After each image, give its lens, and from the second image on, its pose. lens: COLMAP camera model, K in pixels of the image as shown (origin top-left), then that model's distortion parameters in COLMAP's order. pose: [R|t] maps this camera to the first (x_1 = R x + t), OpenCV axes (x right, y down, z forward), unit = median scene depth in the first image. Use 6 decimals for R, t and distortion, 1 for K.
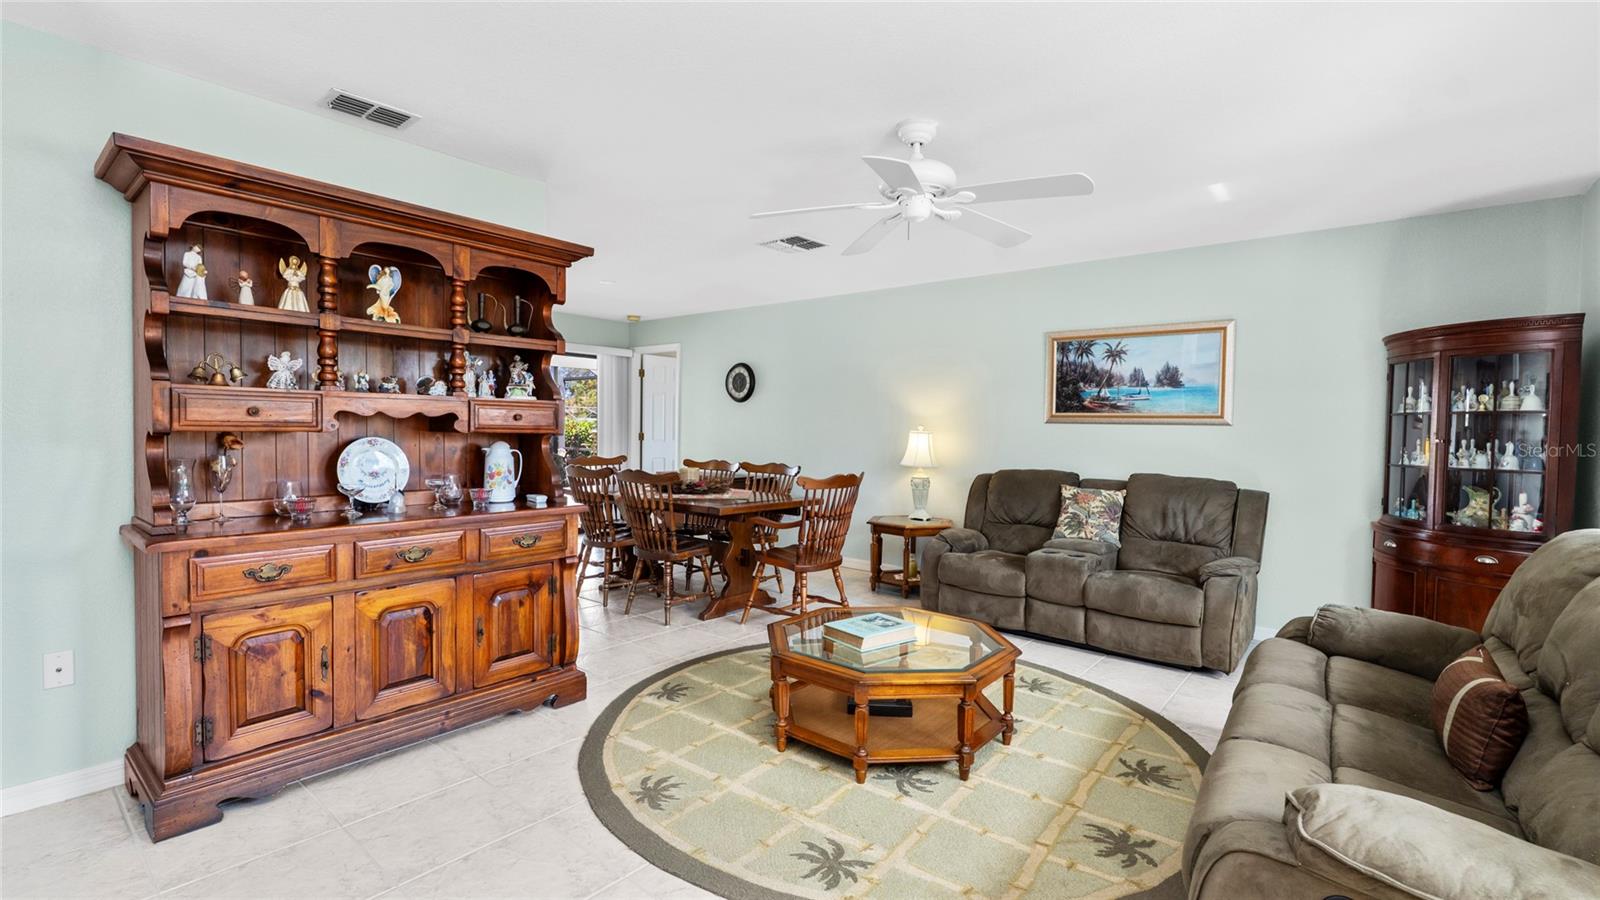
lens RADIAL K [[702.5, 0, 794.4], [0, 702.5, 445.8], [0, 0, 1]] dist [-0.001168, -0.000408]
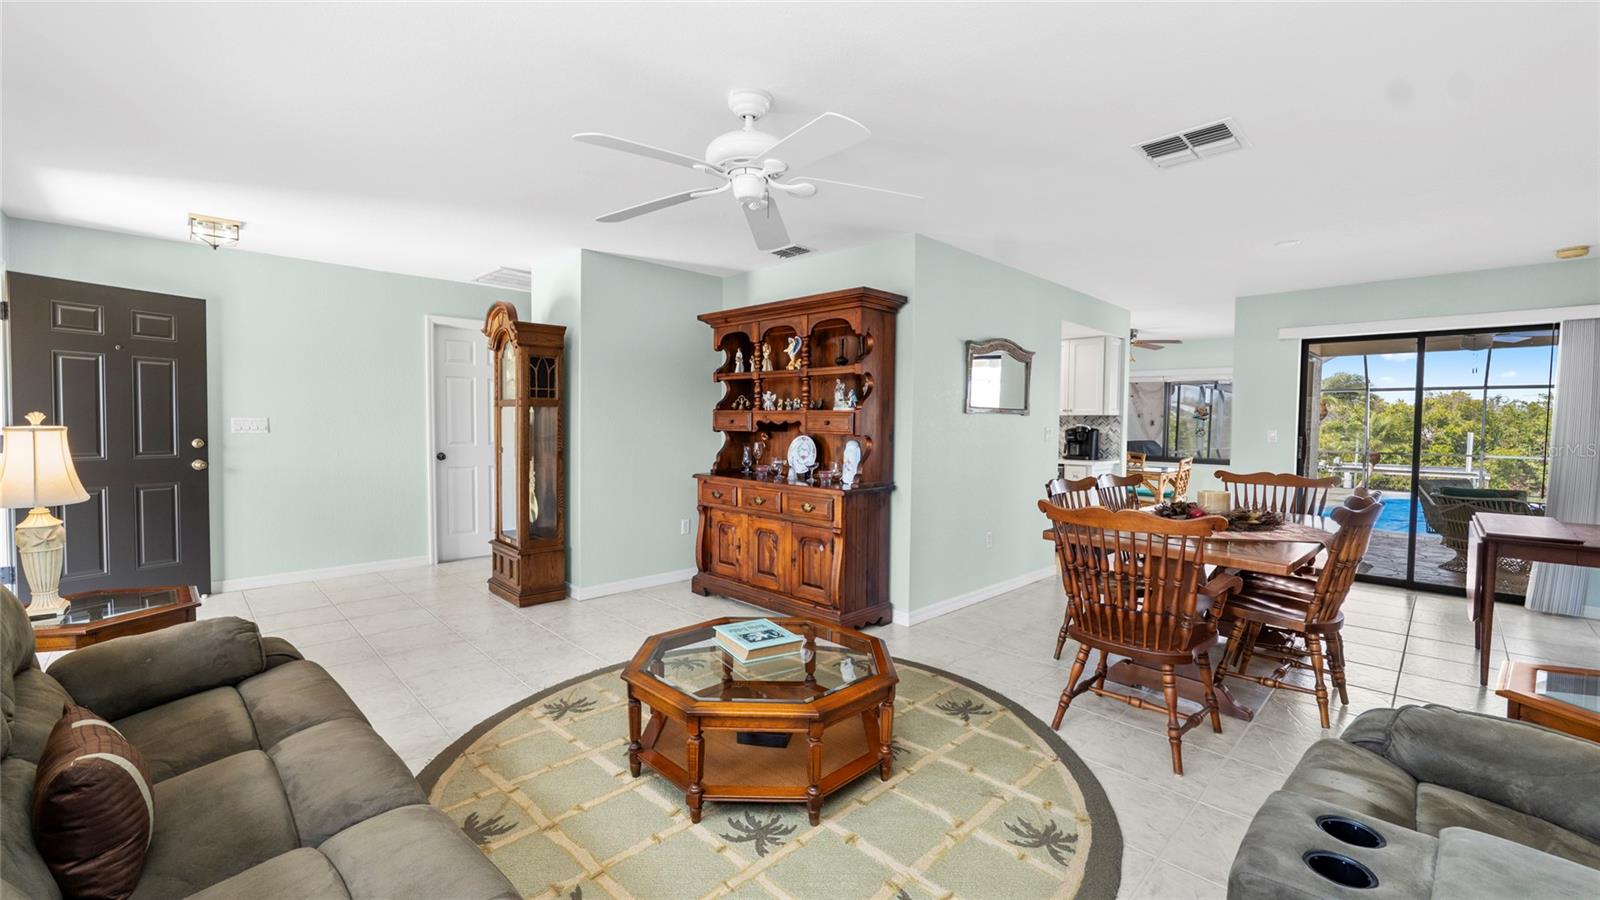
lens RADIAL K [[643.2, 0, 791.8], [0, 643.2, 448.0], [0, 0, 1]] dist [-0.013867, -0.000099]
pose [[-0.100555, 0.024085, -0.994640, 0.804994], [-0.038386, 0.998869, 0.028068, -0.021743], [0.994191, 0.041002, -0.099517, 0.927760]]
